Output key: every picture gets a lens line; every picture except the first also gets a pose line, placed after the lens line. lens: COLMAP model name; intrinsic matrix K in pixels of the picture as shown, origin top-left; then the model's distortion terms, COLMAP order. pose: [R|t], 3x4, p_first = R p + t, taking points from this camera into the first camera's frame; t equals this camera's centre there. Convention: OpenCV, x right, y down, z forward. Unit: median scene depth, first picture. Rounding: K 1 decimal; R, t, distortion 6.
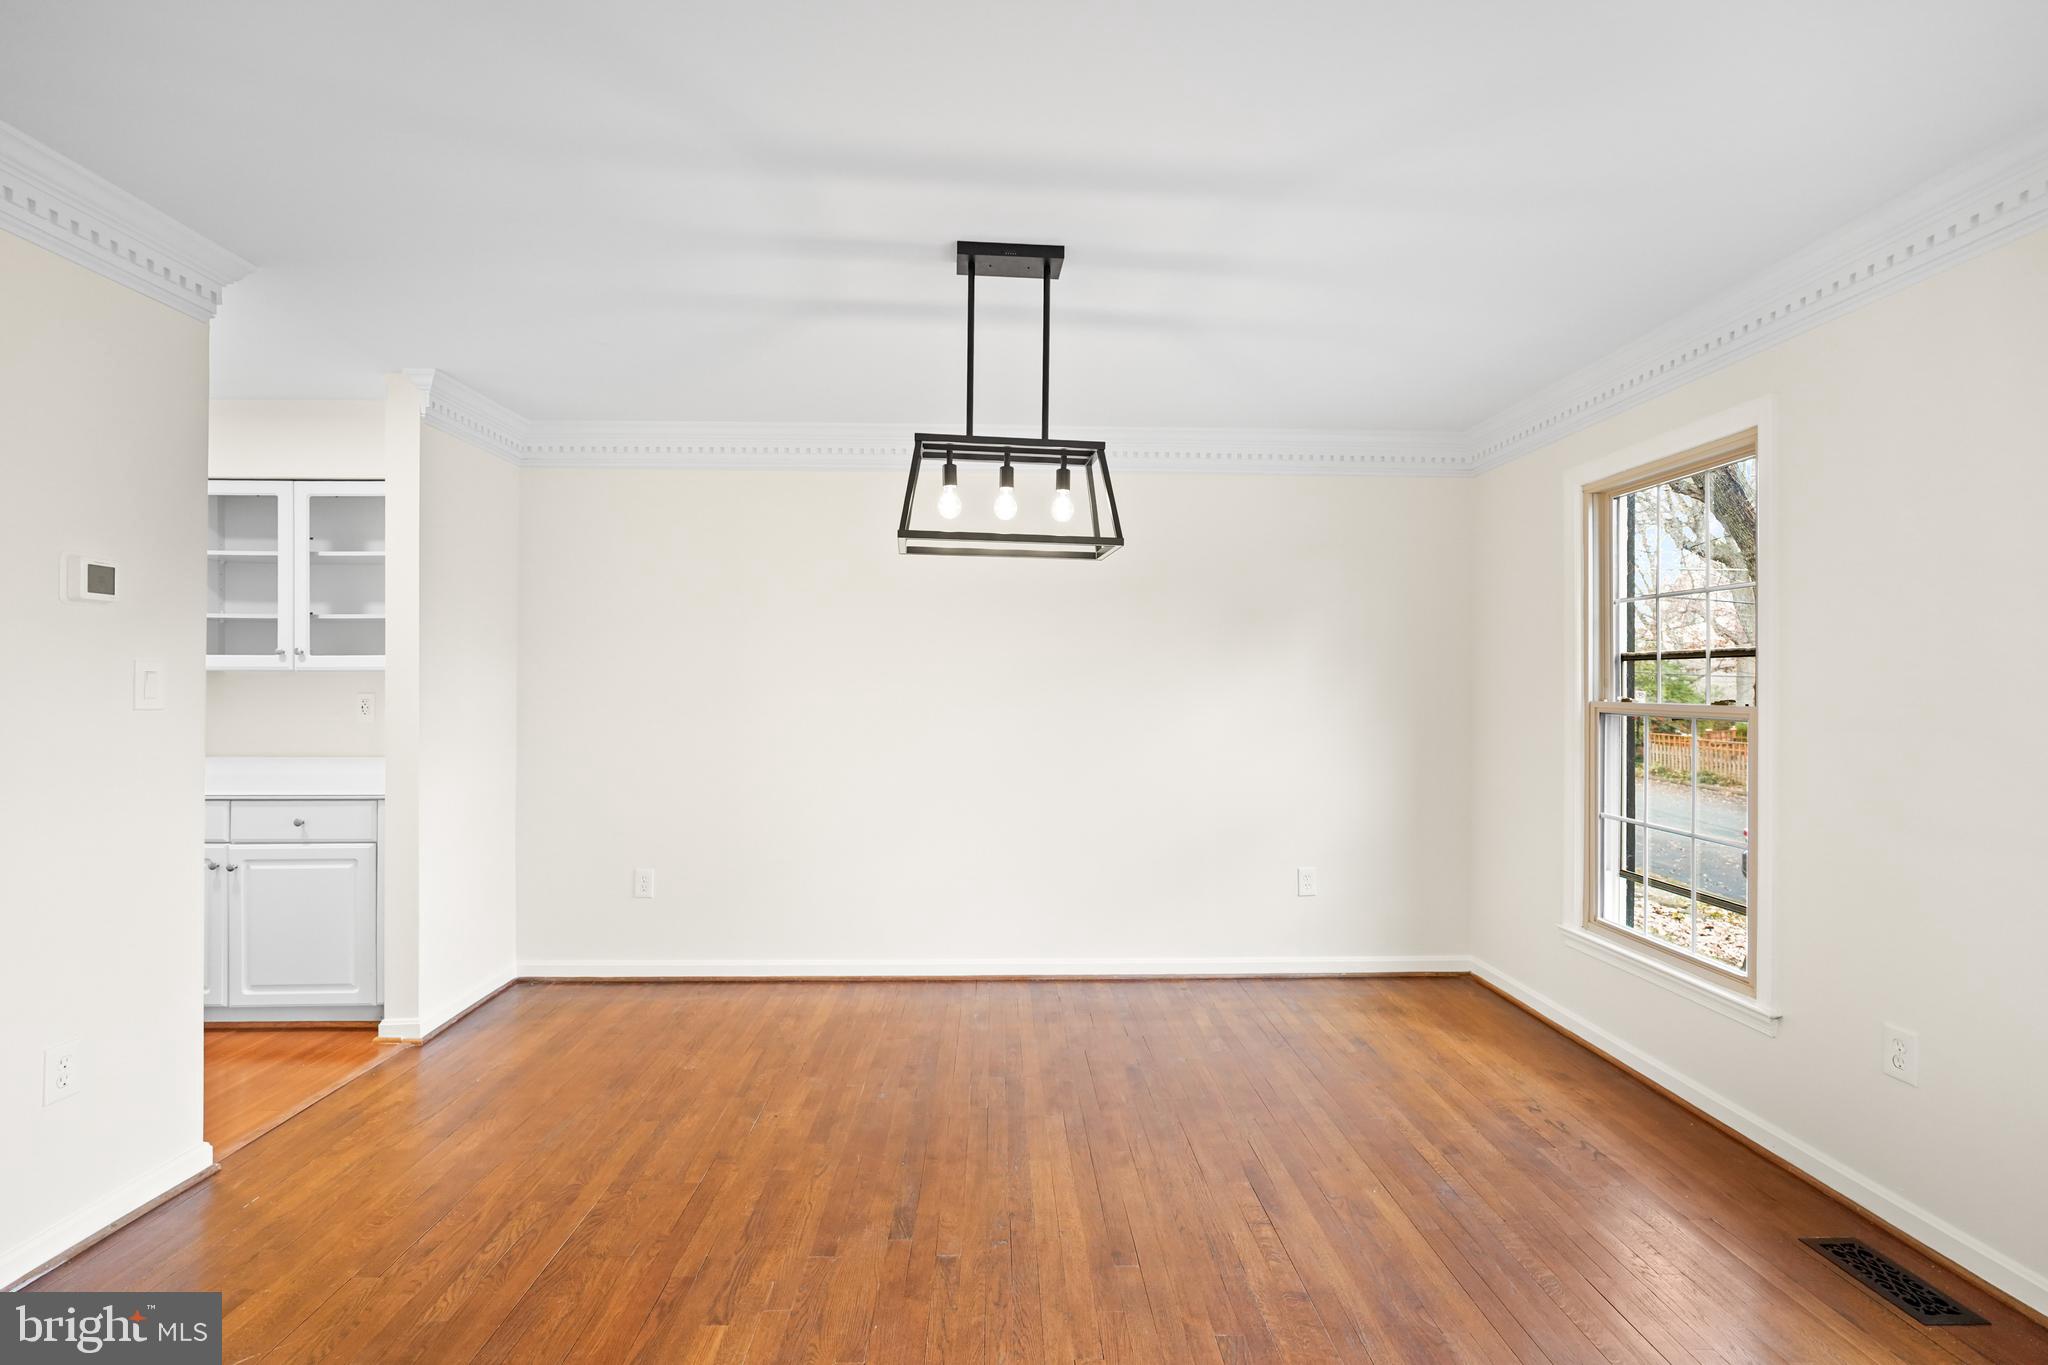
lens RADIAL K [[901.7, 0, 1025.3], [0, 901.7, 684.7], [0, 0, 1]] dist [-0.003881, 0.001581]
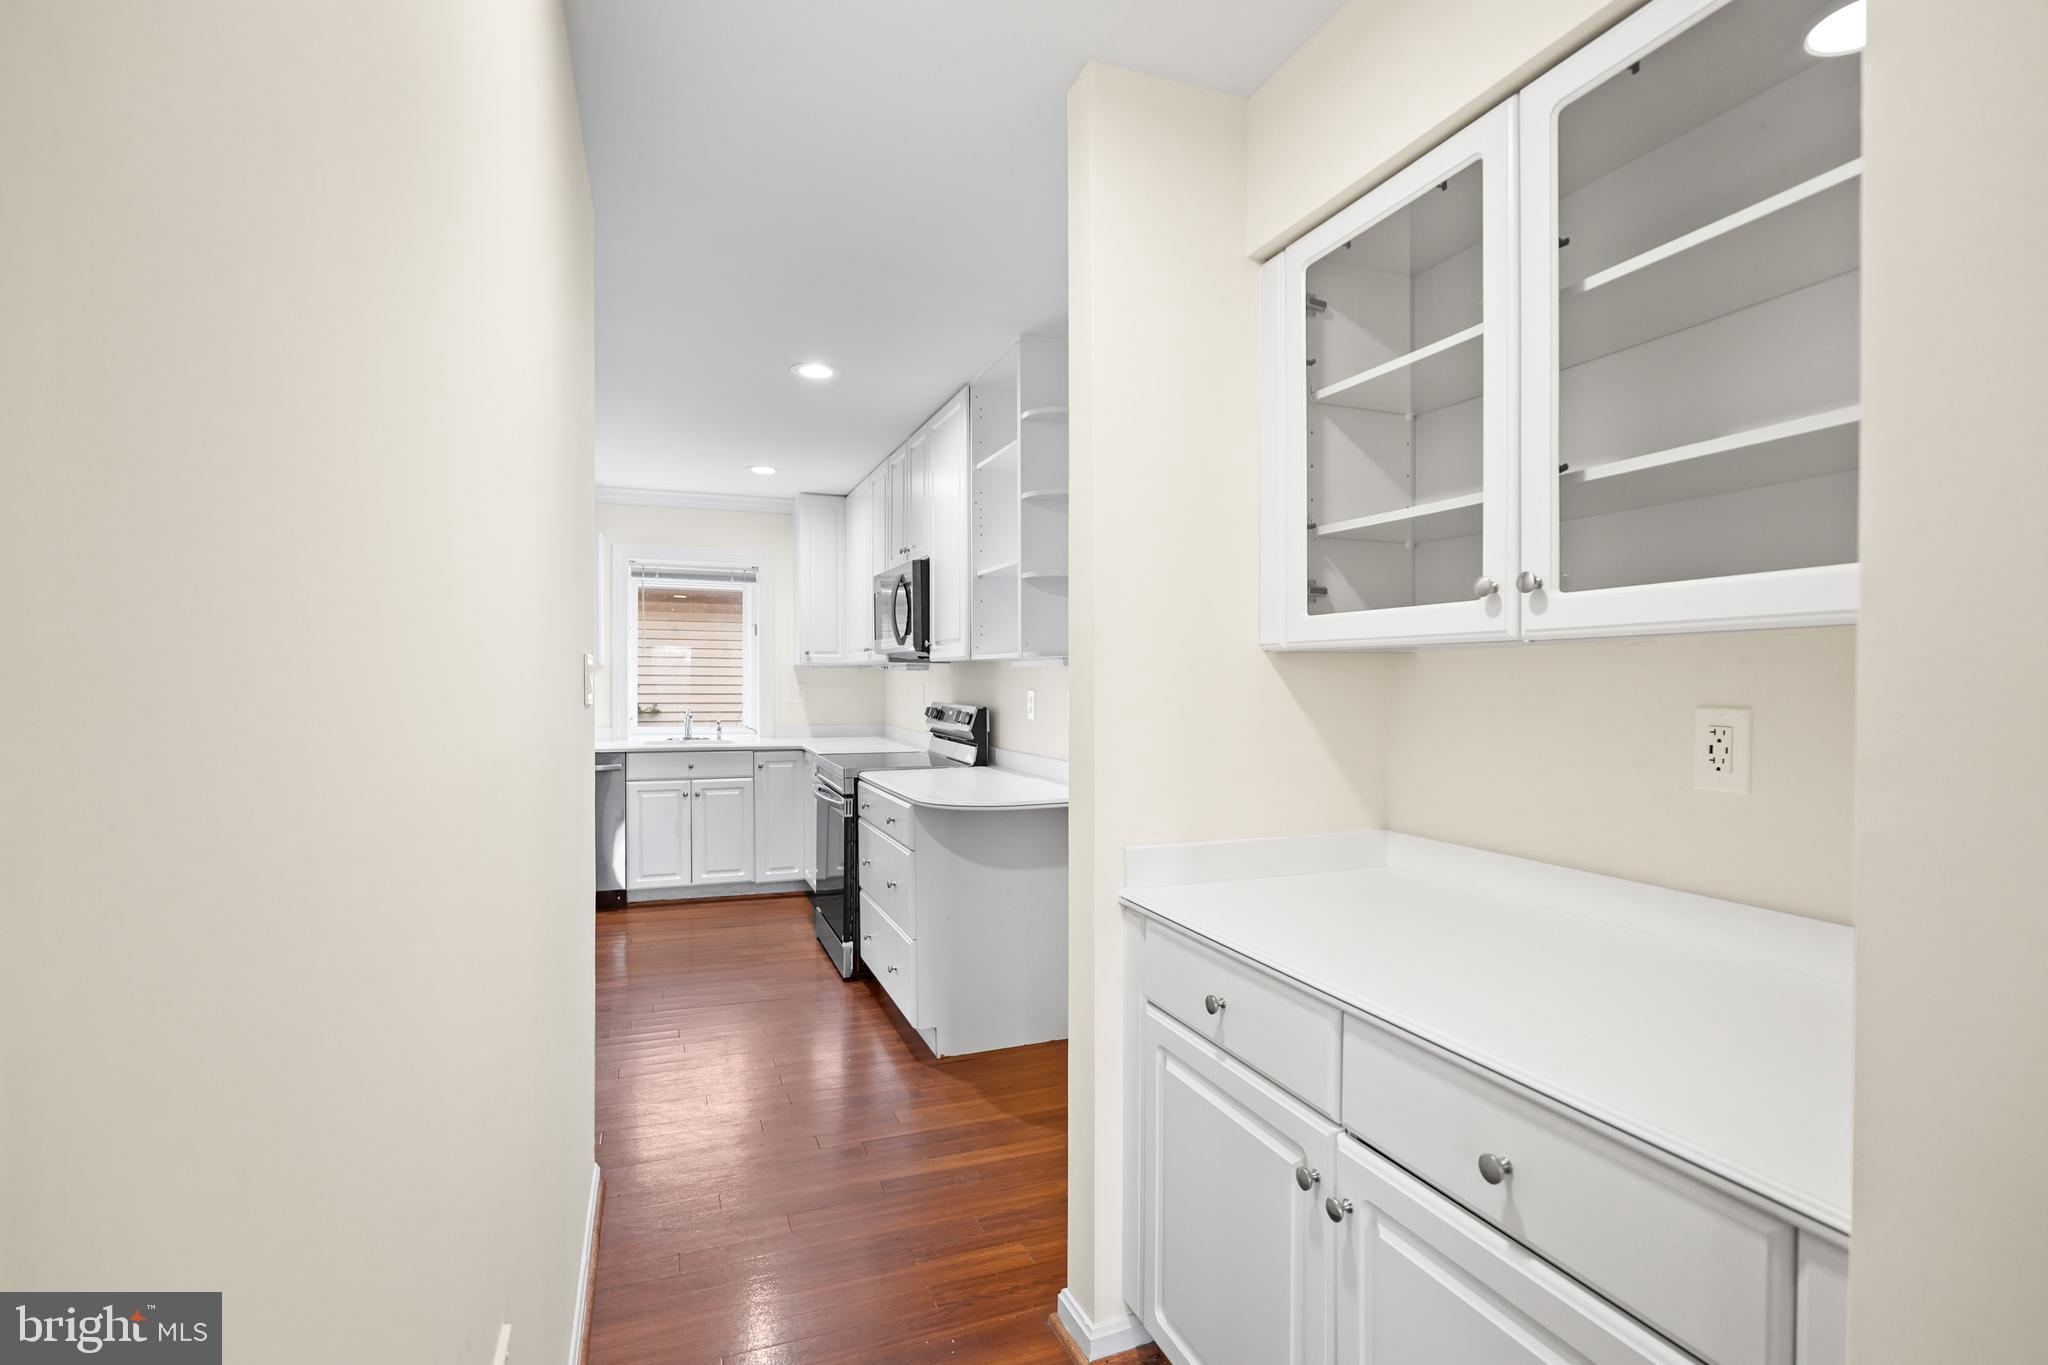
lens RADIAL K [[953.5, 0, 1028.0], [0, 953.5, 685.5], [0, 0, 1]] dist [-0.005344, 0.001983]
pose [[0.324383, 0.005026, -0.945913, -0.522712], [-0.001281, 0.999987, 0.004875, 0.000794], [0.945925, -0.000370, 0.324385, 0.697418]]
